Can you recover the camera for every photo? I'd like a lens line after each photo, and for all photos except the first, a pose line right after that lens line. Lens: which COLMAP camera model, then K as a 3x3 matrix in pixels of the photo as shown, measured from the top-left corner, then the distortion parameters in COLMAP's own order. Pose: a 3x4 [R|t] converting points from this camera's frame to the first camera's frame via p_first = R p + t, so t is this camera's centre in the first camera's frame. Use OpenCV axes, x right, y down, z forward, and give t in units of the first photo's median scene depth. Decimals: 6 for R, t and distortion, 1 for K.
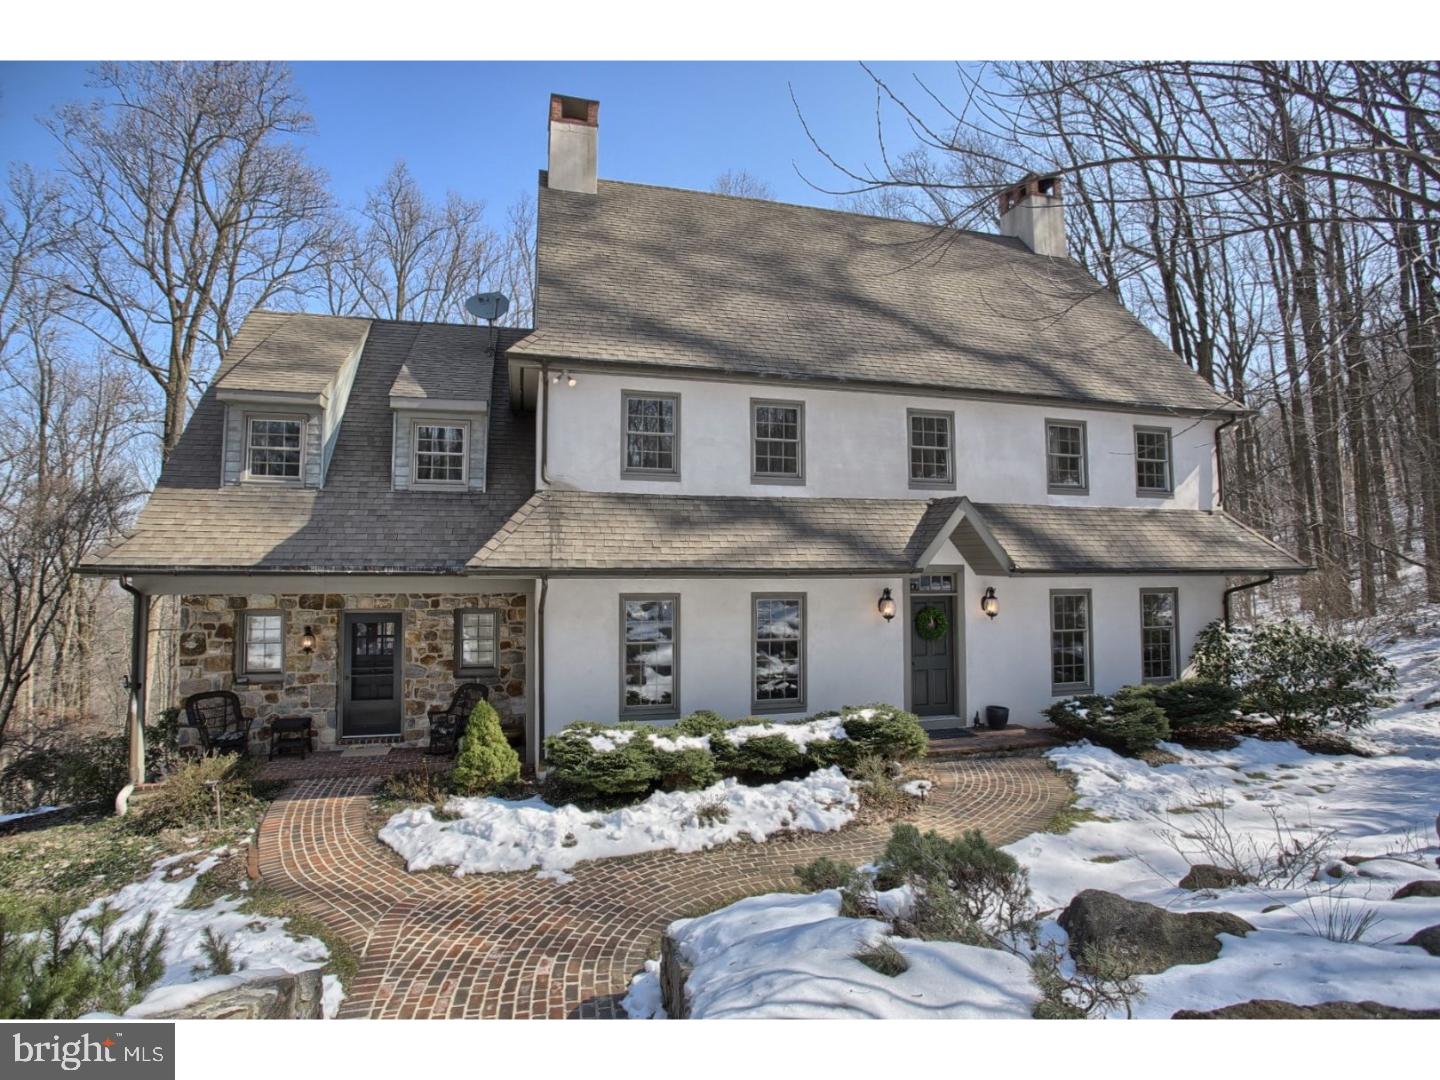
lens RADIAL K [[716.1, 0, 720.0], [0, 716.1, 540.0], [0, 0, 1]] dist [-0.098225, 0.056009]
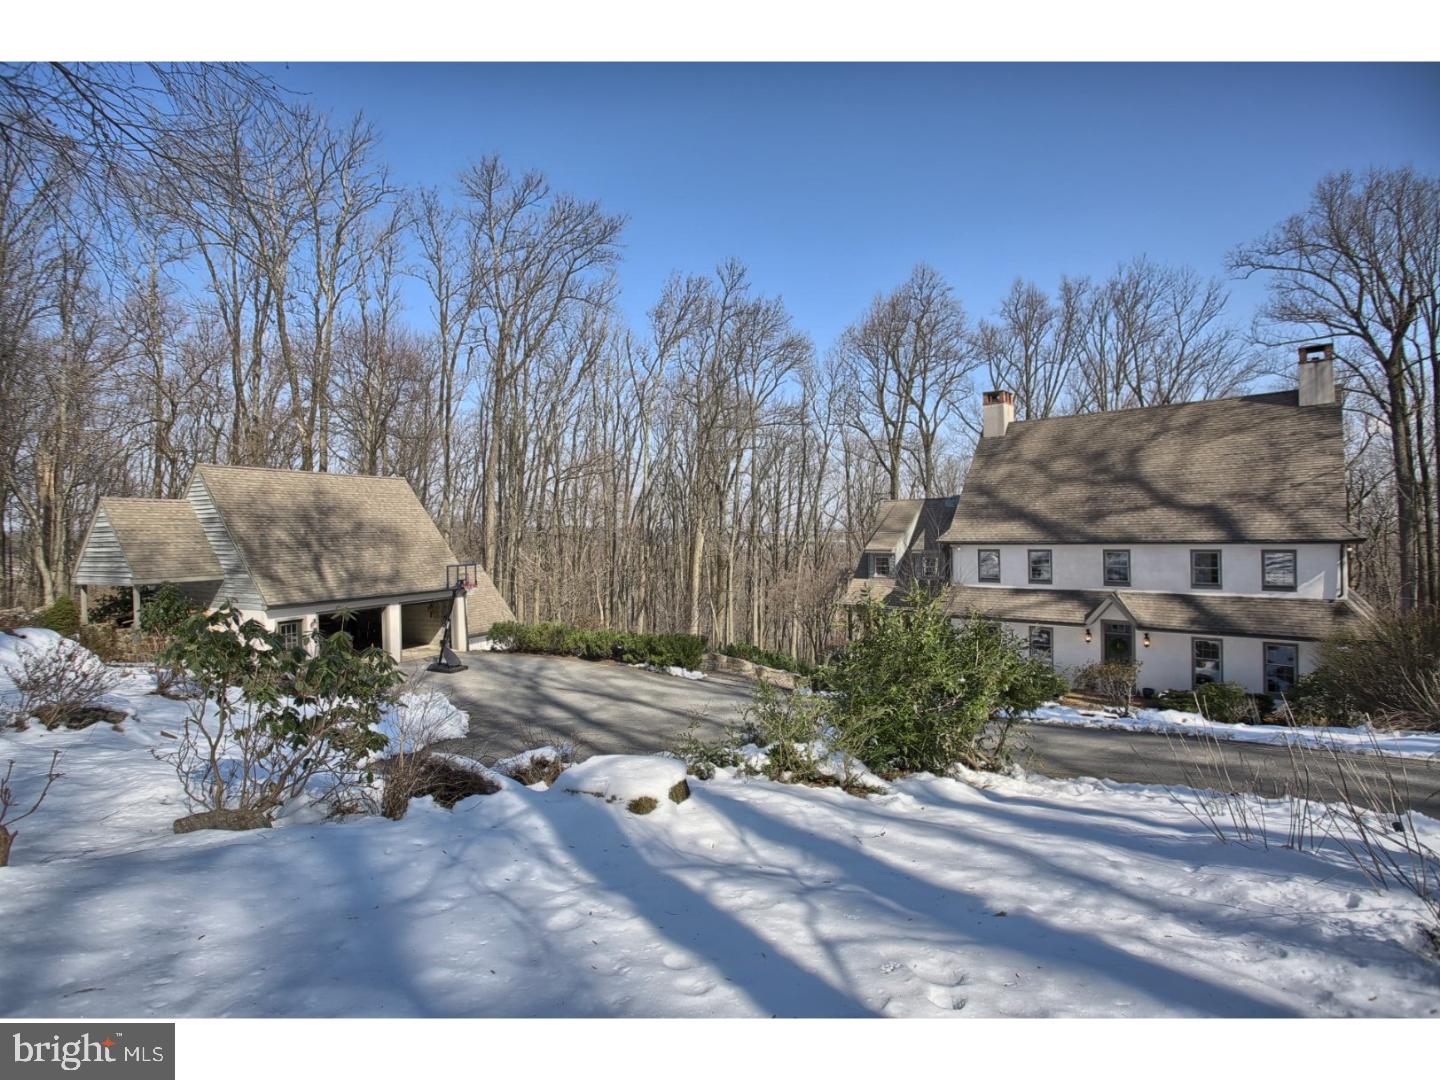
lens RADIAL K [[716.1, 0, 720.0], [0, 716.1, 540.0], [0, 0, 1]] dist [-0.098225, 0.056009]
pose [[0.567627, 0.001084, -0.823285, 1.433020], [0.033561, 0.999137, 0.024455, -0.319921], [0.822602, -0.041512, 0.567101, -1.288529]]
